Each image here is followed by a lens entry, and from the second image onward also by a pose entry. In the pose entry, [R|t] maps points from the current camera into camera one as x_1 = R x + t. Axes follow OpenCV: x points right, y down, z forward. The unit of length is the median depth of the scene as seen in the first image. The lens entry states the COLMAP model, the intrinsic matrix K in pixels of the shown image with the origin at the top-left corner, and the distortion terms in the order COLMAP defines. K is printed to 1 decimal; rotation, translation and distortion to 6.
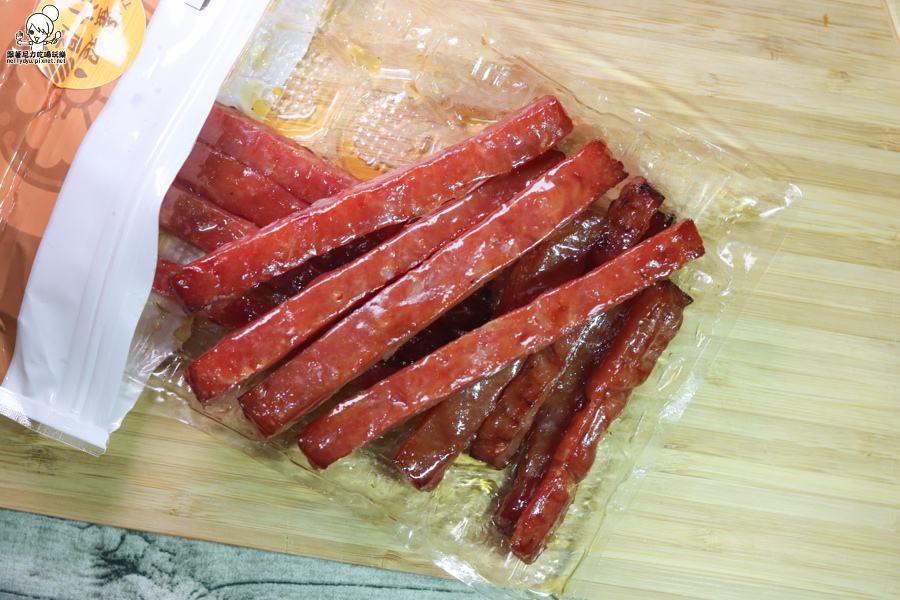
lens RADIAL K [[2265.5, 0, 450.0], [0, 2265.5, 300.0], [0, 0, 1]] dist [-0.049248, -1.308925]
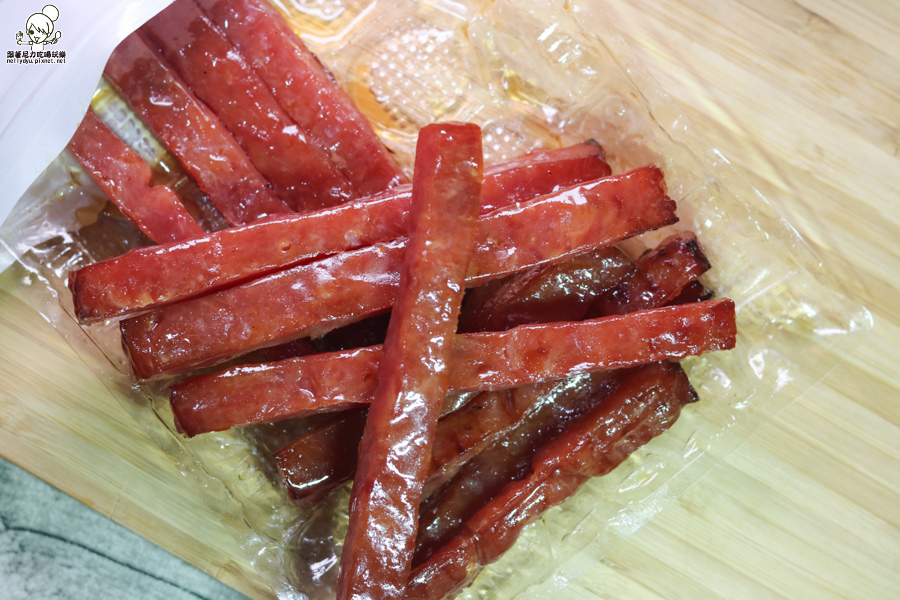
lens RADIAL K [[2265.5, 0, 450.0], [0, 2265.5, 300.0], [0, 0, 1]] dist [-0.049248, -1.308925]
pose [[0.936175, 0.351389, -0.010121, 0.020911], [-0.351535, 0.935744, -0.028411, 0.020378], [-0.000513, 0.030156, 0.999545, 0.202527]]
